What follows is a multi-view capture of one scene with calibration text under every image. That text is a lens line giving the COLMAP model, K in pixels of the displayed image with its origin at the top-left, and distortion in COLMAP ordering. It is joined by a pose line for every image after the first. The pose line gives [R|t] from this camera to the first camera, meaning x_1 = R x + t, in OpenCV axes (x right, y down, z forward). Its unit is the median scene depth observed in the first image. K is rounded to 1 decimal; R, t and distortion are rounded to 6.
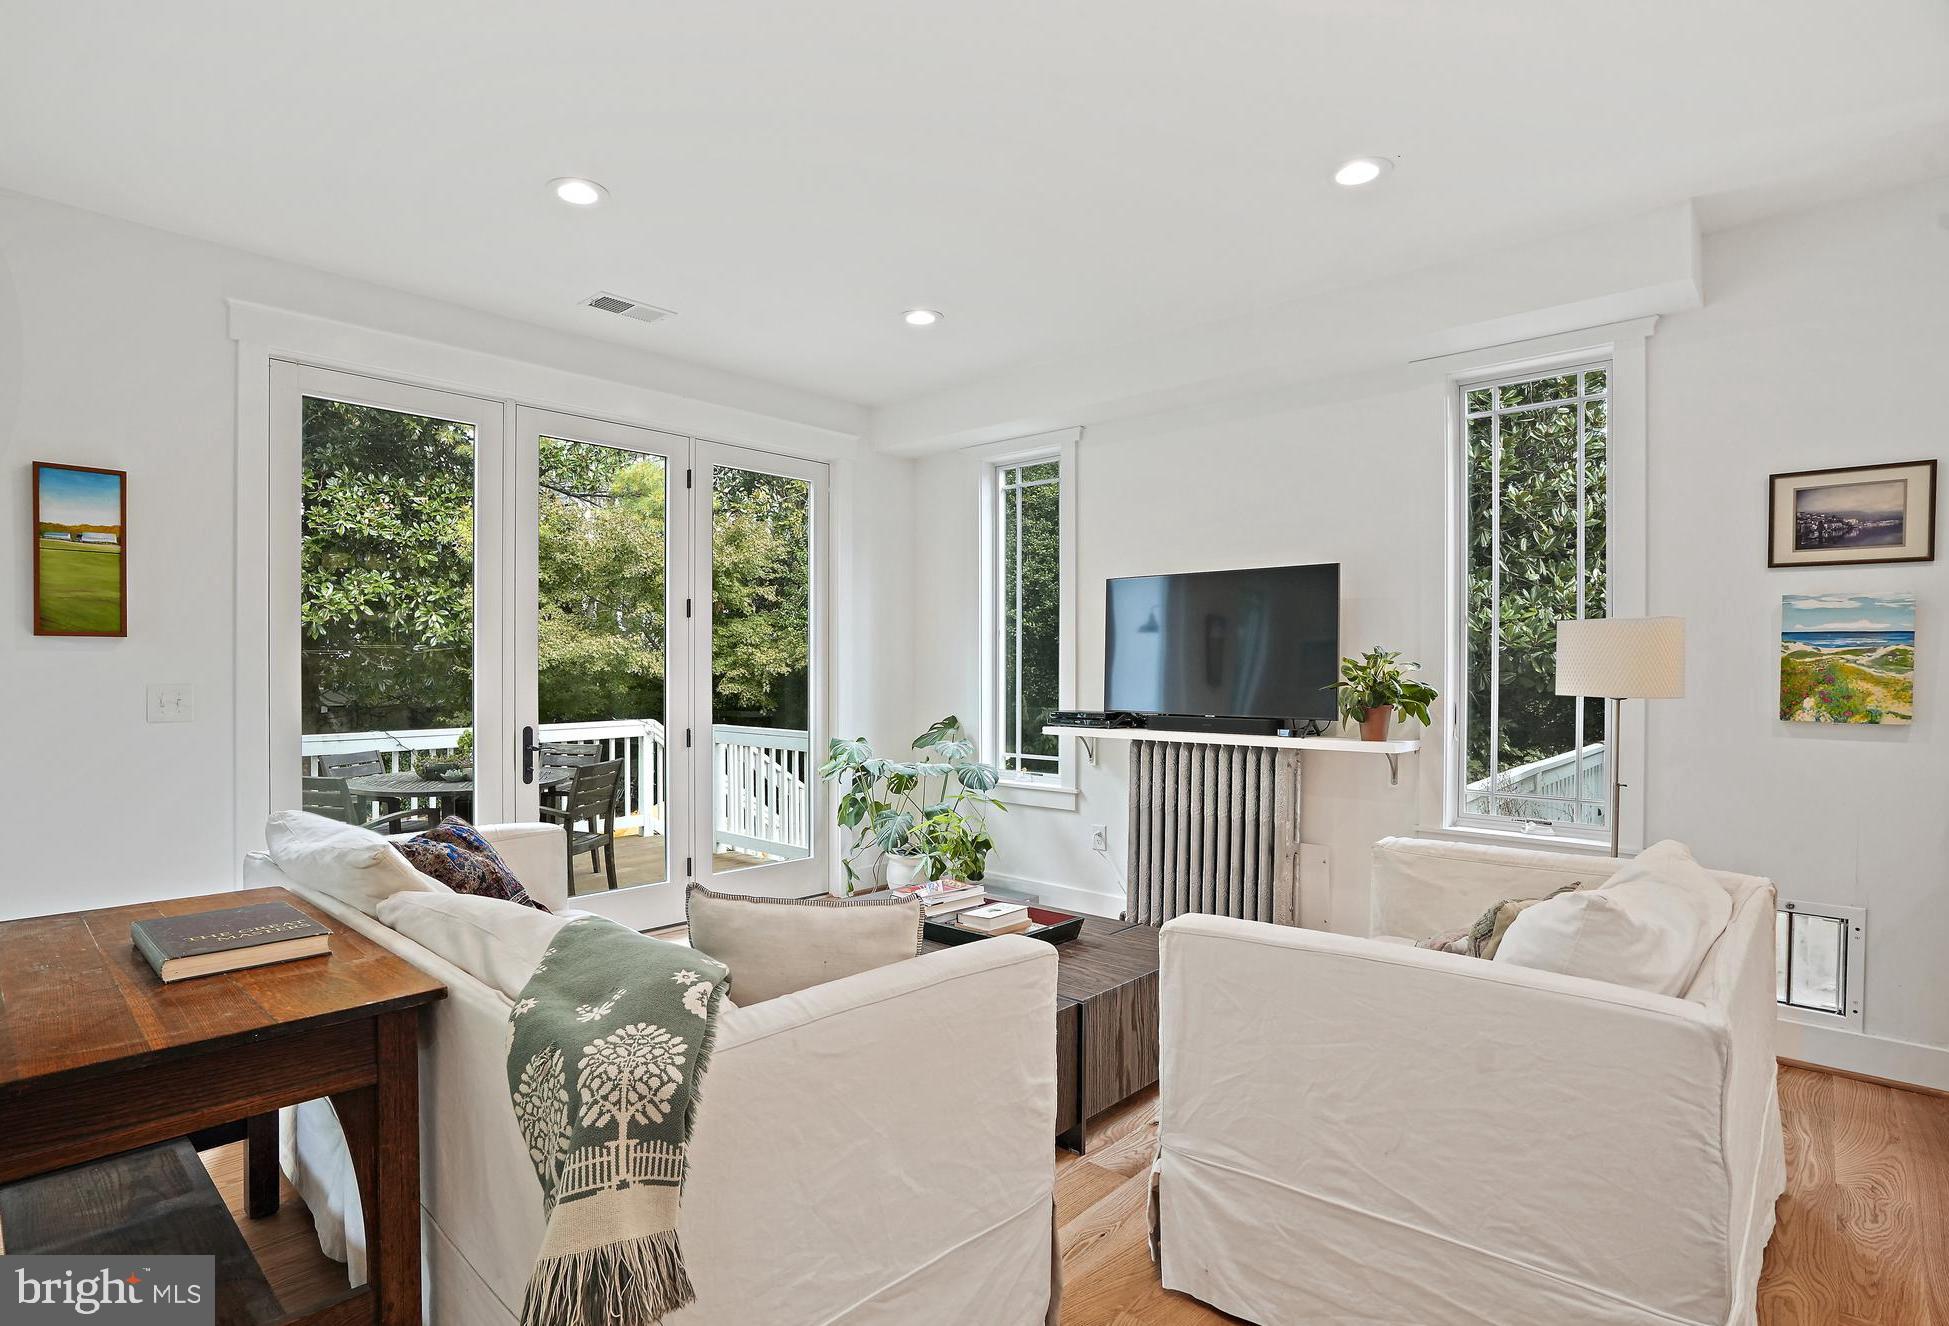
lens RADIAL K [[1003.3, 0, 975.2], [0, 1003.3, 676.1], [0, 0, 1]] dist [-0.036878, 0.002451]
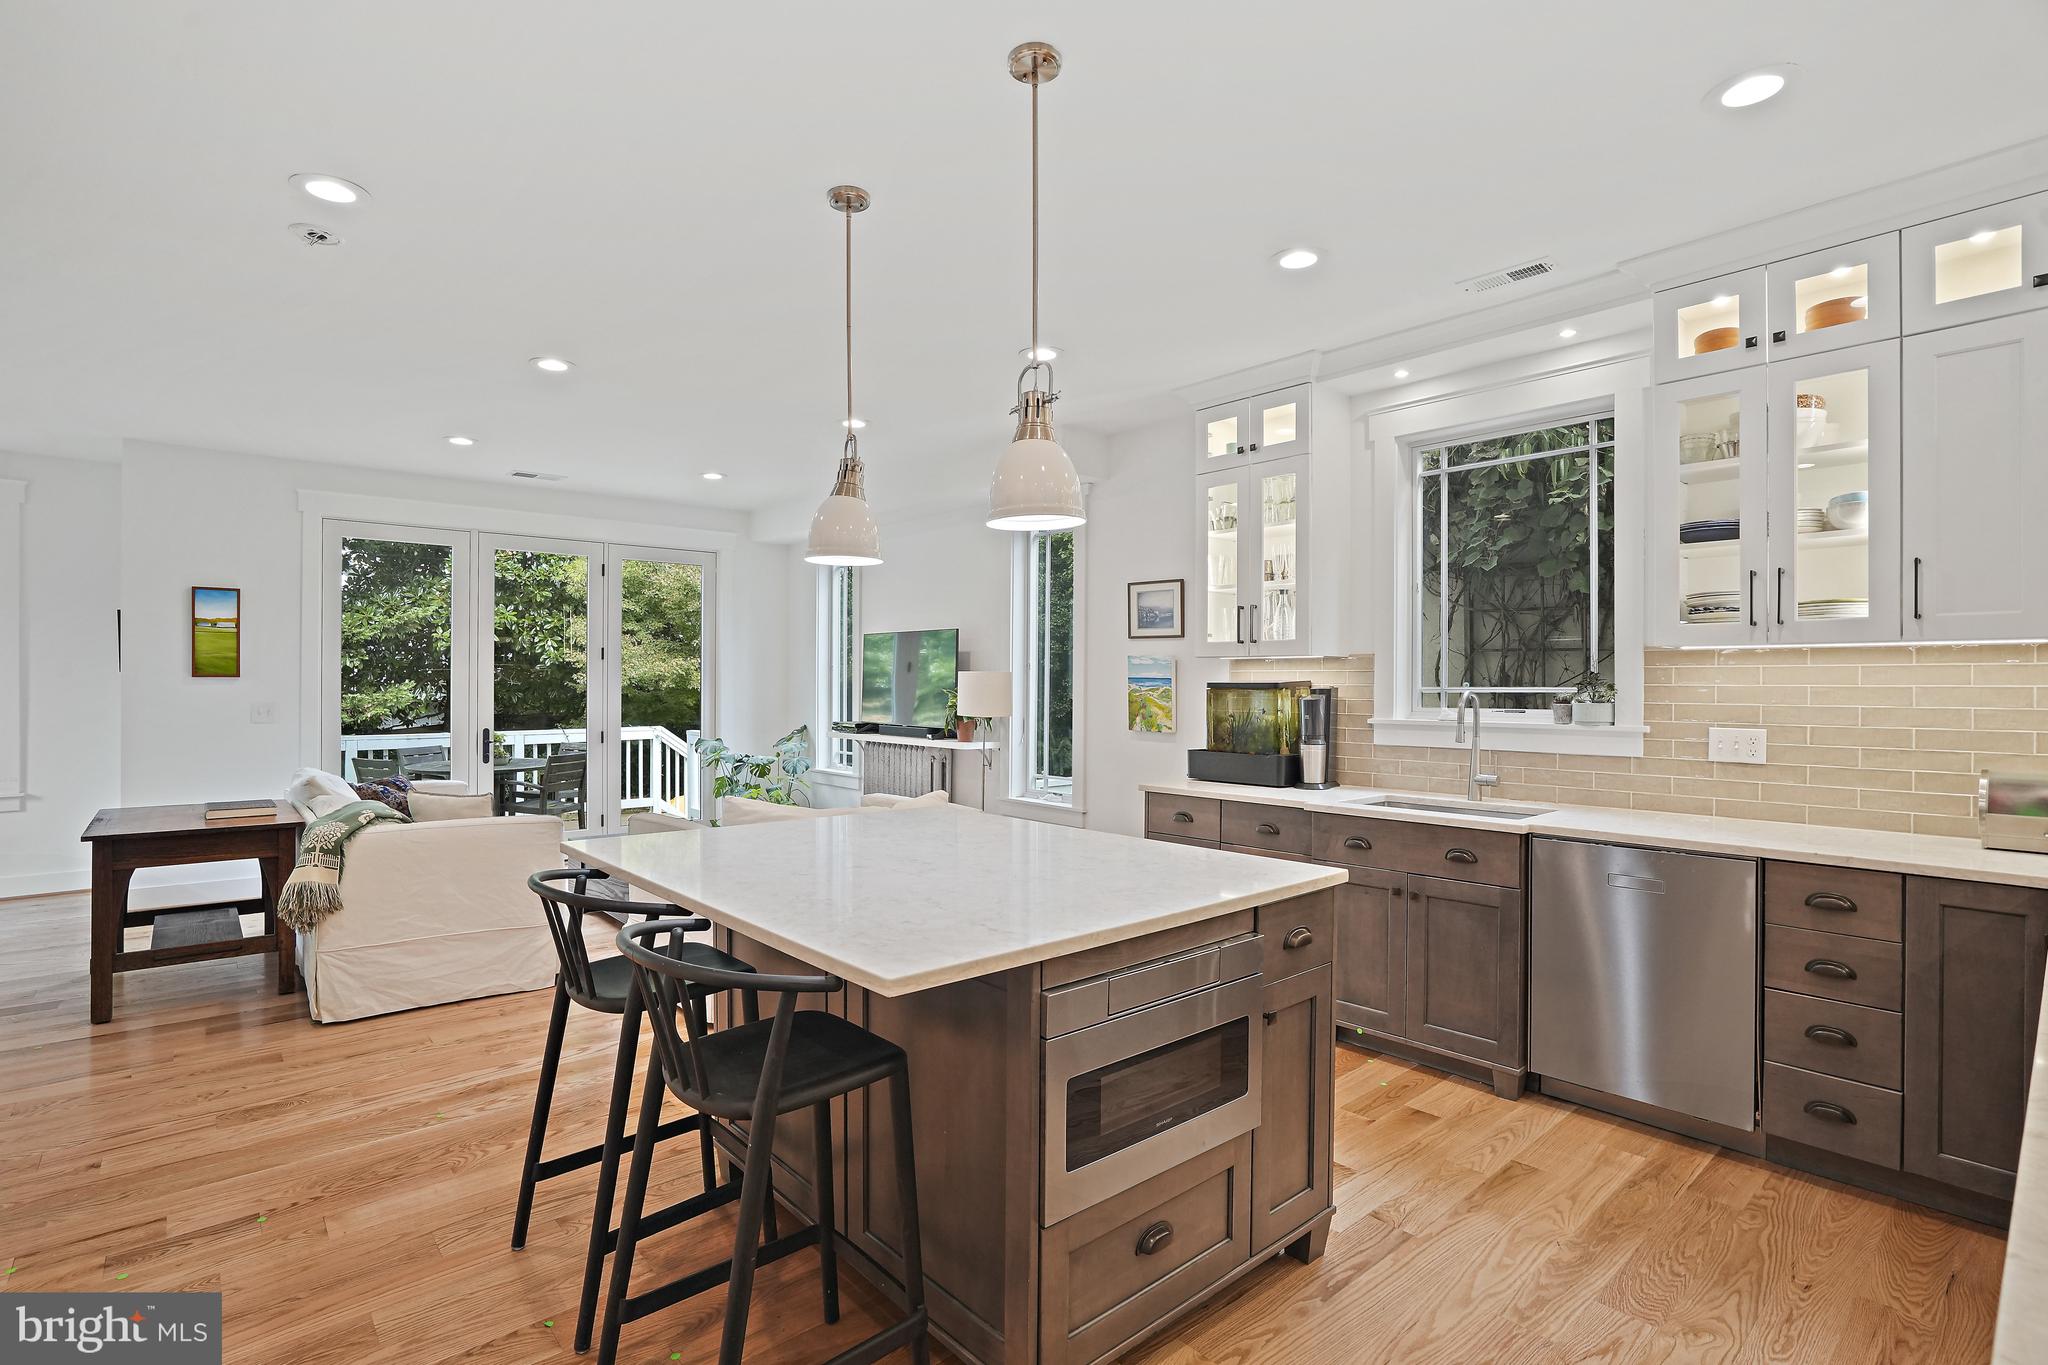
lens RADIAL K [[968.9, 0, 1016.6], [0, 968.9, 682.3], [0, 0, 1]] dist [-0.023416, -0.000419]
pose [[0.995129, 0.002655, -0.098546, 0.617296], [-0.003314, 0.999973, -0.006523, -0.019522], [0.098526, 0.006817, 0.995111, -0.521782]]
